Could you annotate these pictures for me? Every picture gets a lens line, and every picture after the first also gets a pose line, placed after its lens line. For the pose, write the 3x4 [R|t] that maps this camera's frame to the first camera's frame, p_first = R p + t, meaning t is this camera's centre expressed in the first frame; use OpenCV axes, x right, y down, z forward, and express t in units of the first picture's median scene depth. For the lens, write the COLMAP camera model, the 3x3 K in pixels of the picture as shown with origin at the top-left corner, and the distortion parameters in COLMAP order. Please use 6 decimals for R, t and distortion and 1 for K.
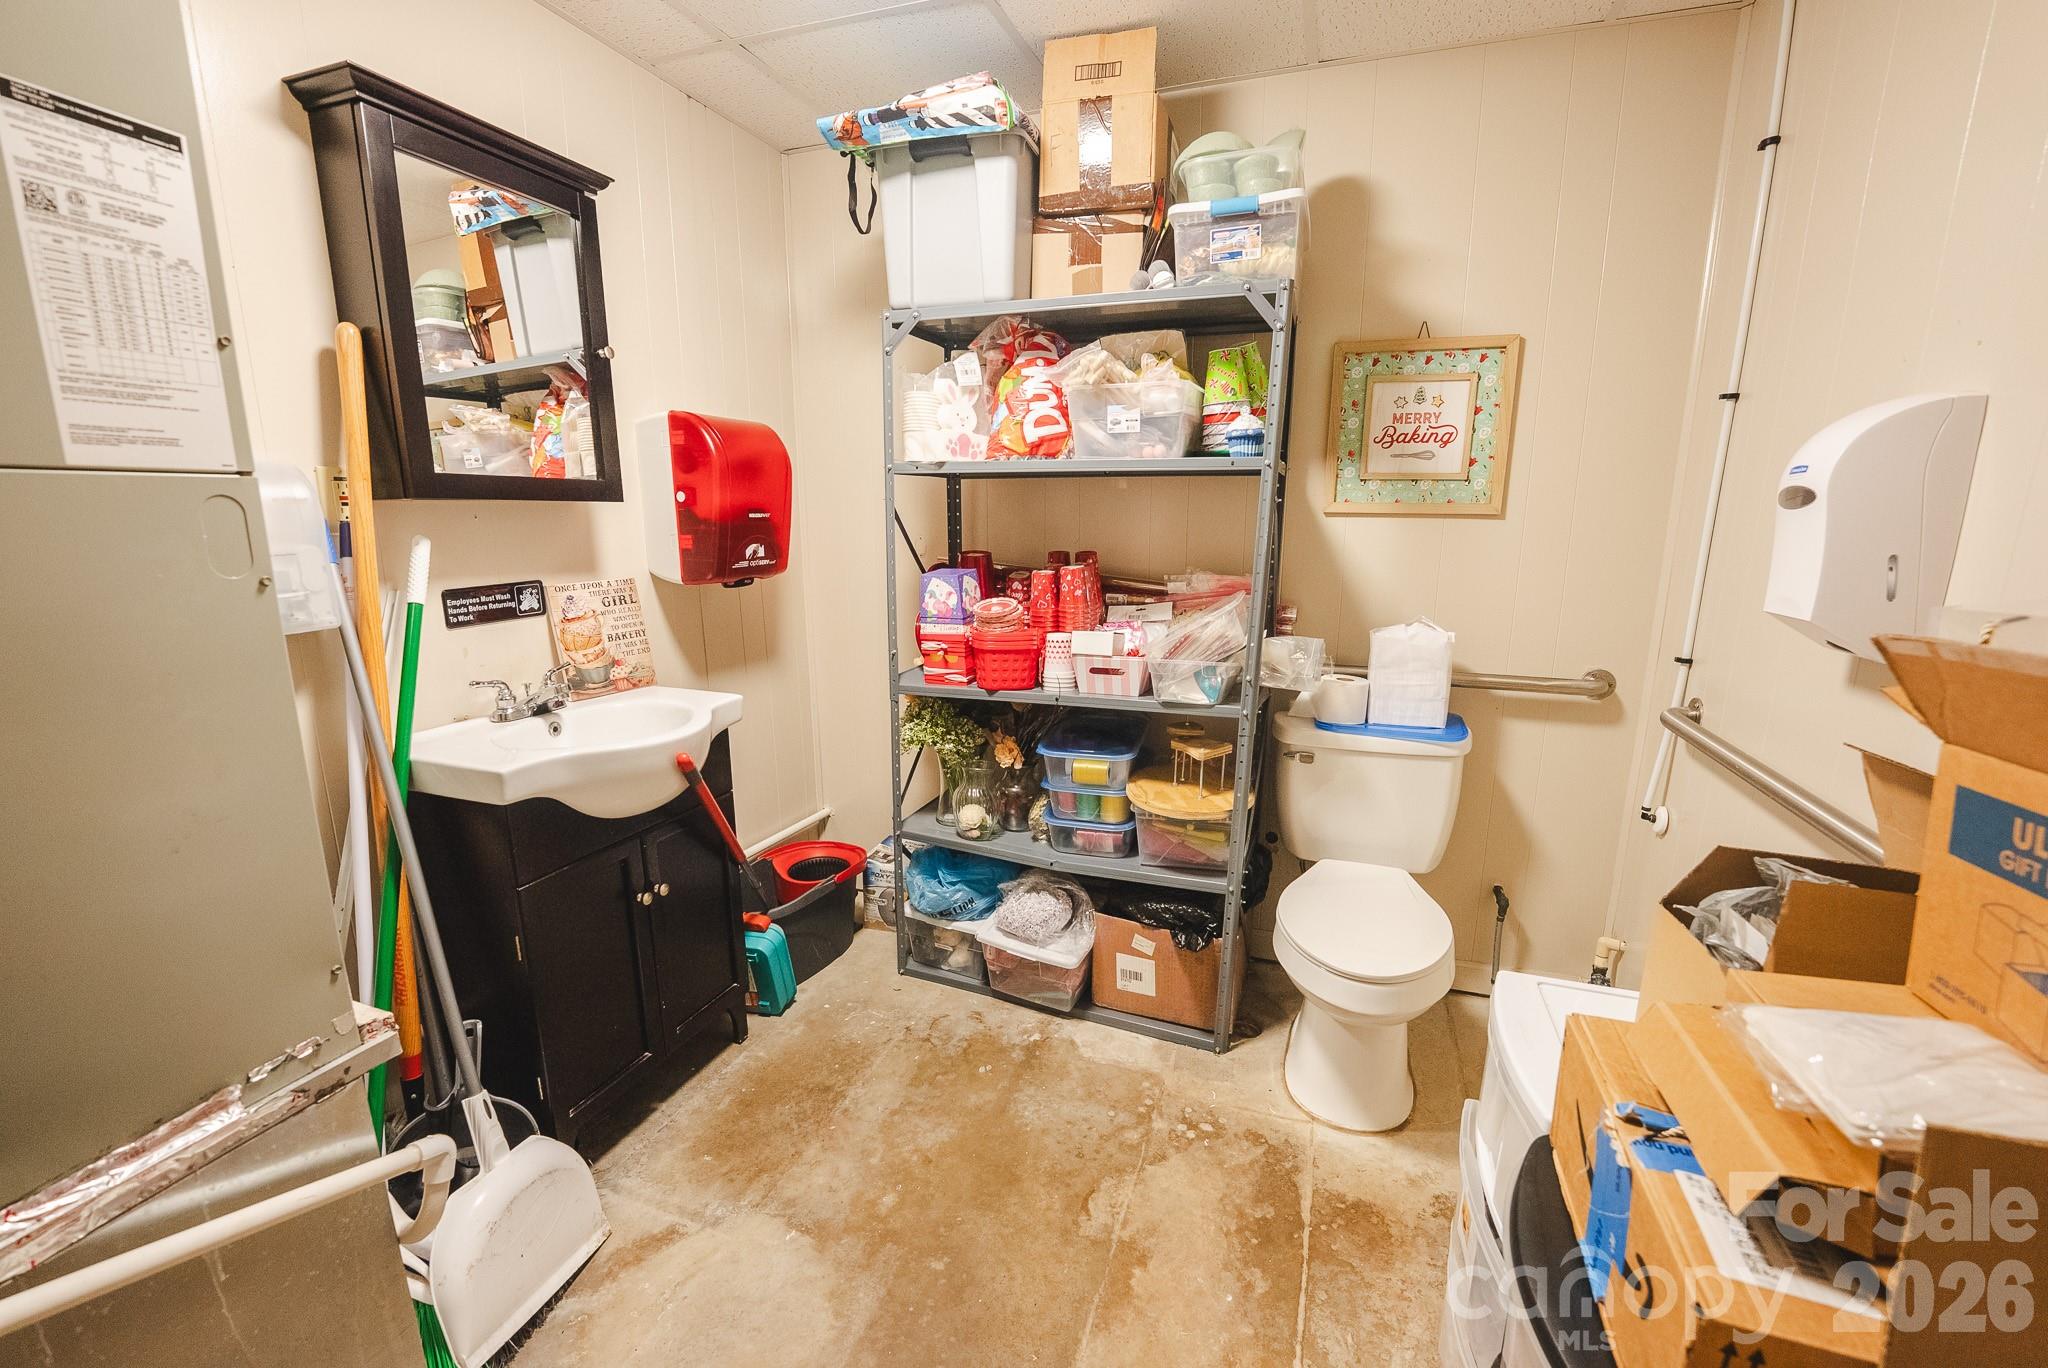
lens RADIAL K [[837.4, 0, 1026.8], [0, 837.4, 691.4], [0, 0, 1]] dist [-0.026504, 0.001582]
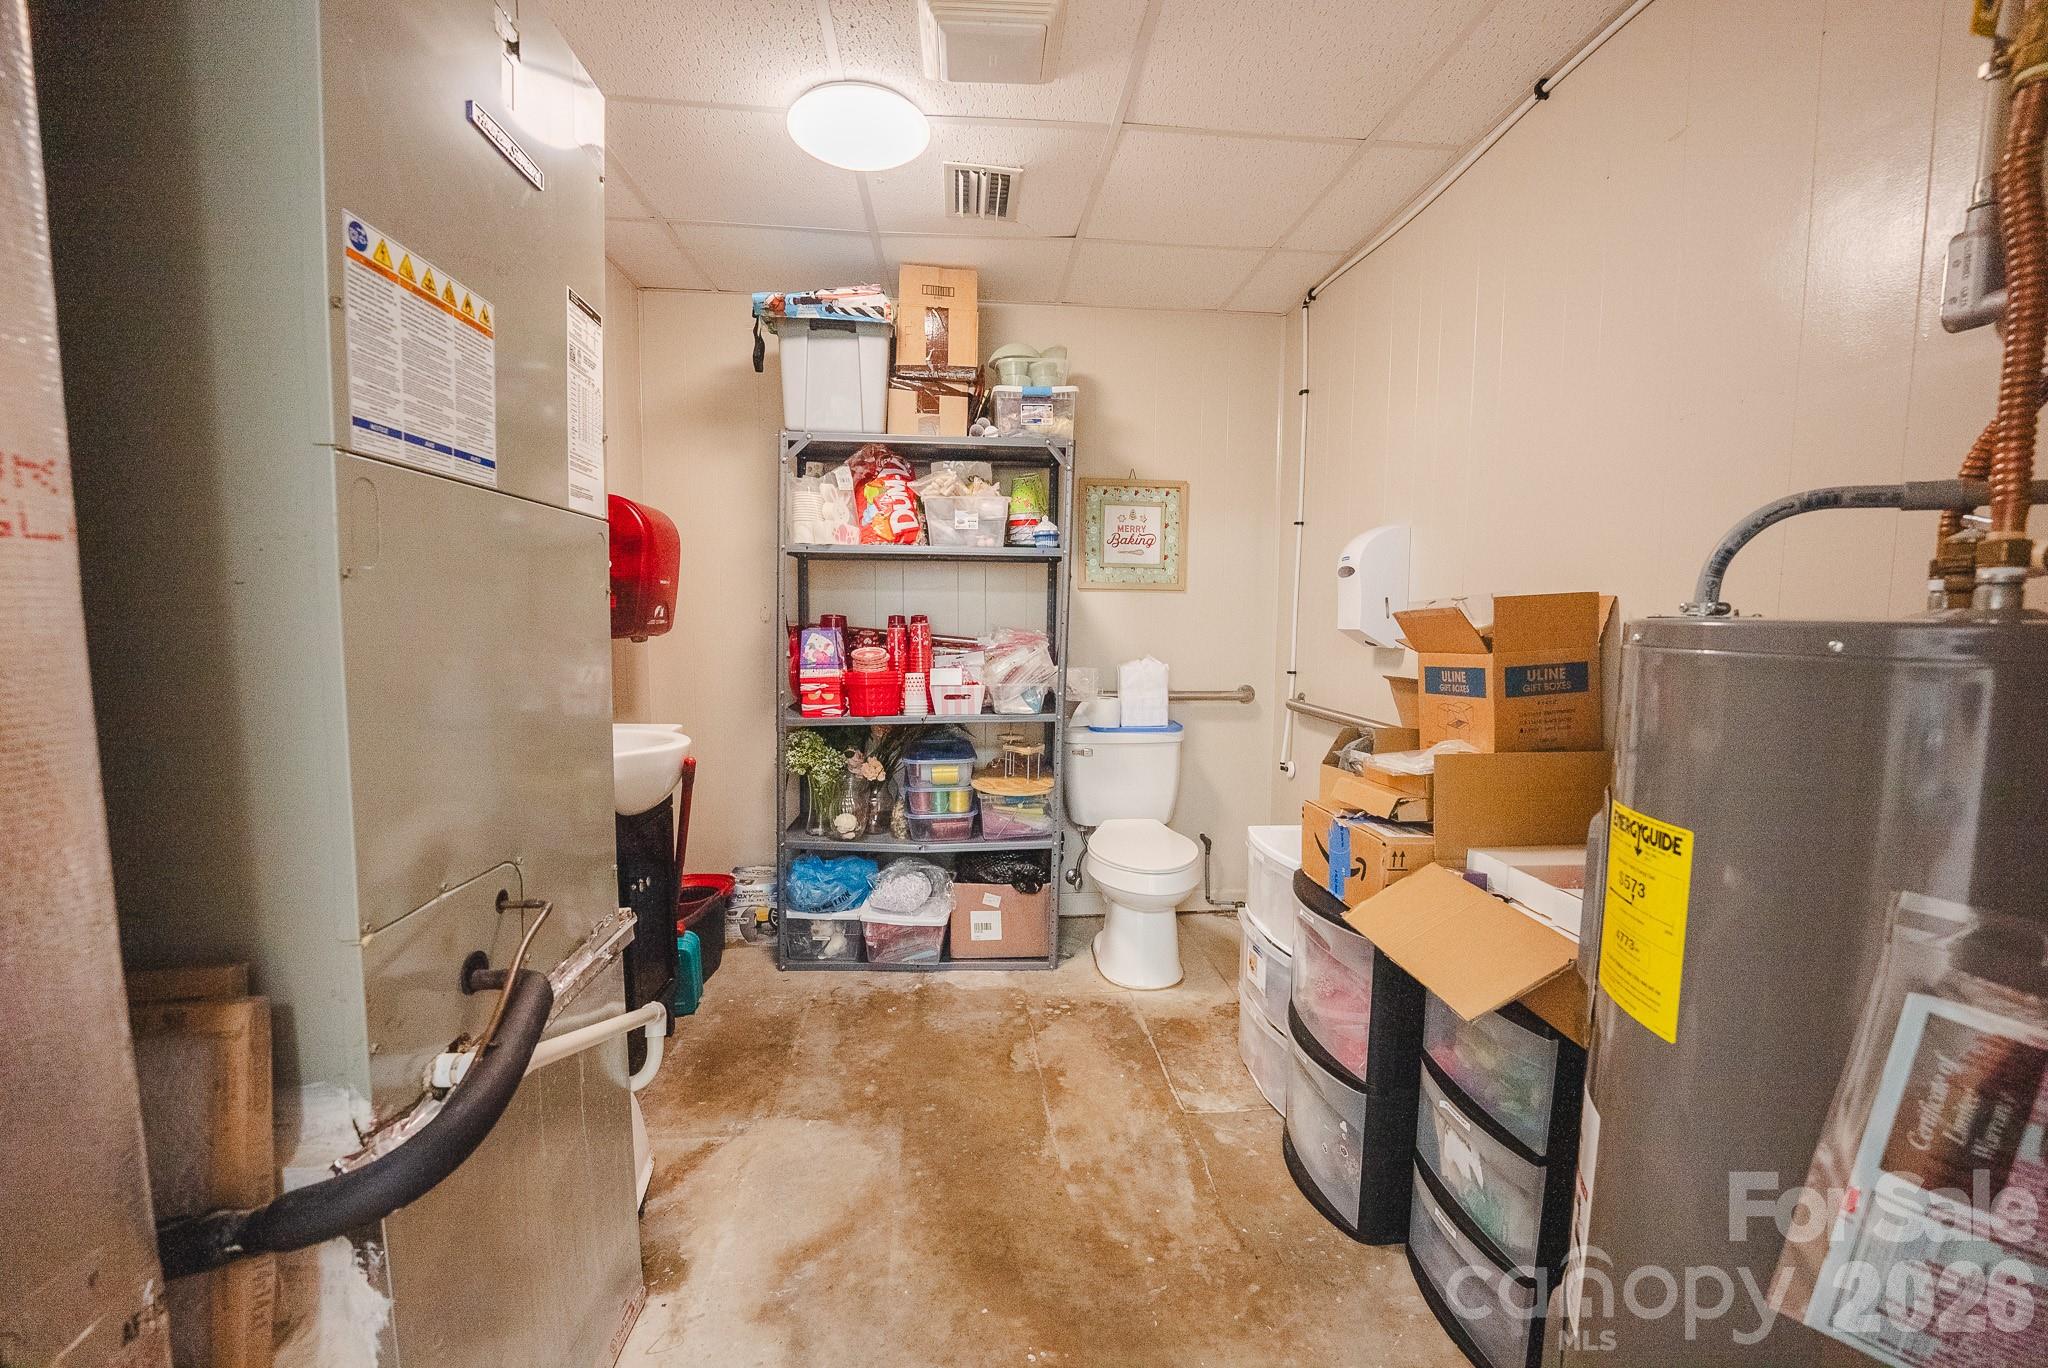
lens RADIAL K [[837.4, 0, 1023.9], [0, 837.4, 687.3], [0, 0, 1]] dist [-0.026504, 0.001582]
pose [[0.908726, -0.029645, 0.416339, -0.378836], [0.081174, 0.990982, -0.106612, 0.116322], [-0.409424, 0.130677, 0.902937, -0.293528]]
